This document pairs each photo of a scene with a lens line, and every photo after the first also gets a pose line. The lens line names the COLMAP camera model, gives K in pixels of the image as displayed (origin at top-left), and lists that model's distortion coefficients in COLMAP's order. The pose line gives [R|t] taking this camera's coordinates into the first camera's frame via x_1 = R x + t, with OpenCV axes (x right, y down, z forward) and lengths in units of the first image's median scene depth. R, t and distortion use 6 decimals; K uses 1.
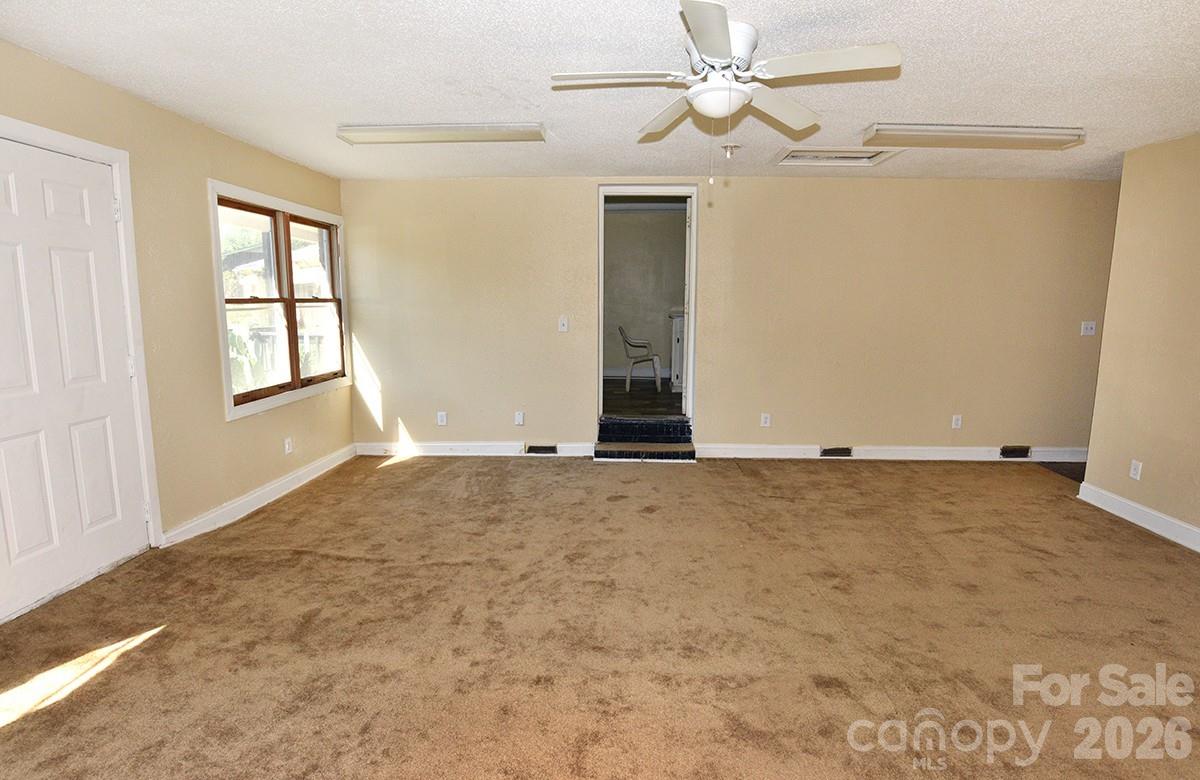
lens RADIAL K [[618.9, 0, 601.5], [0, 618.9, 393.6], [0, 0, 1]] dist [-0.049934, 0.007968]
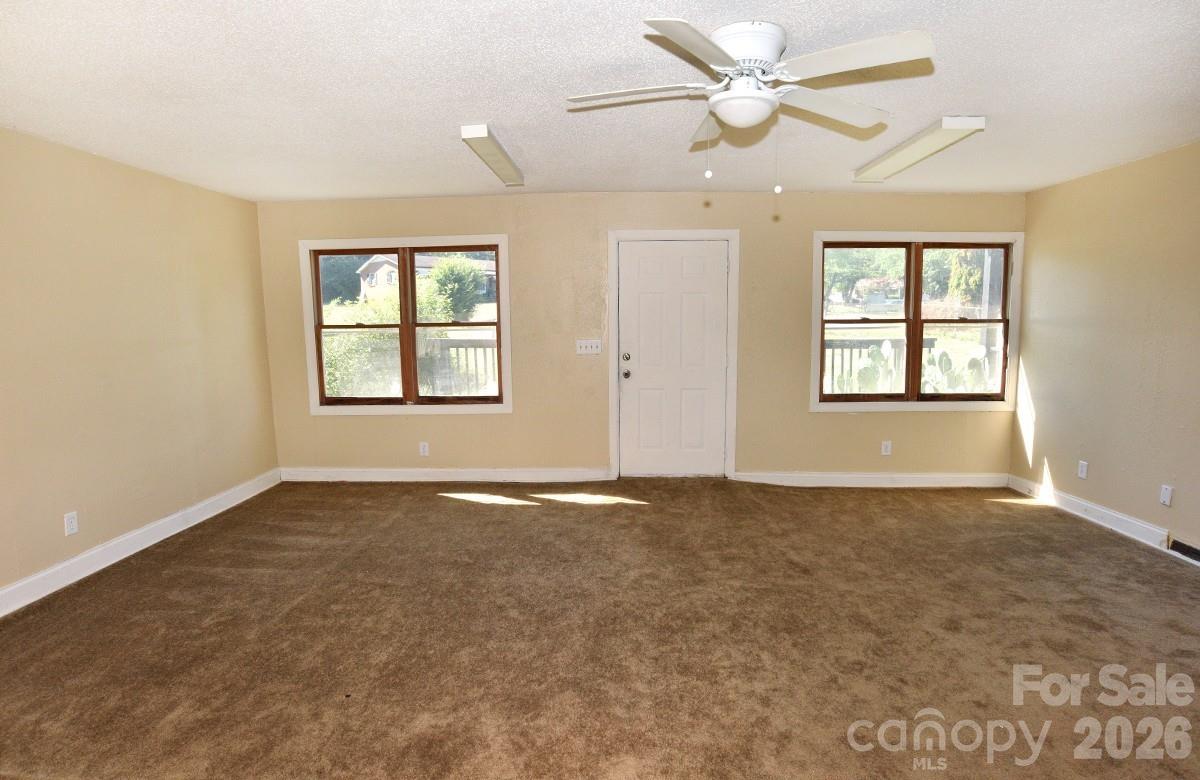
lens RADIAL K [[618.9, 0, 602.2], [0, 618.9, 387.5], [0, 0, 1]] dist [-0.049934, 0.007968]
pose [[0.032922, 0.108064, -0.993599, 0.561825], [-0.143231, 0.984386, 0.102316, -0.063460], [0.989141, 0.138946, 0.047886, 0.388983]]
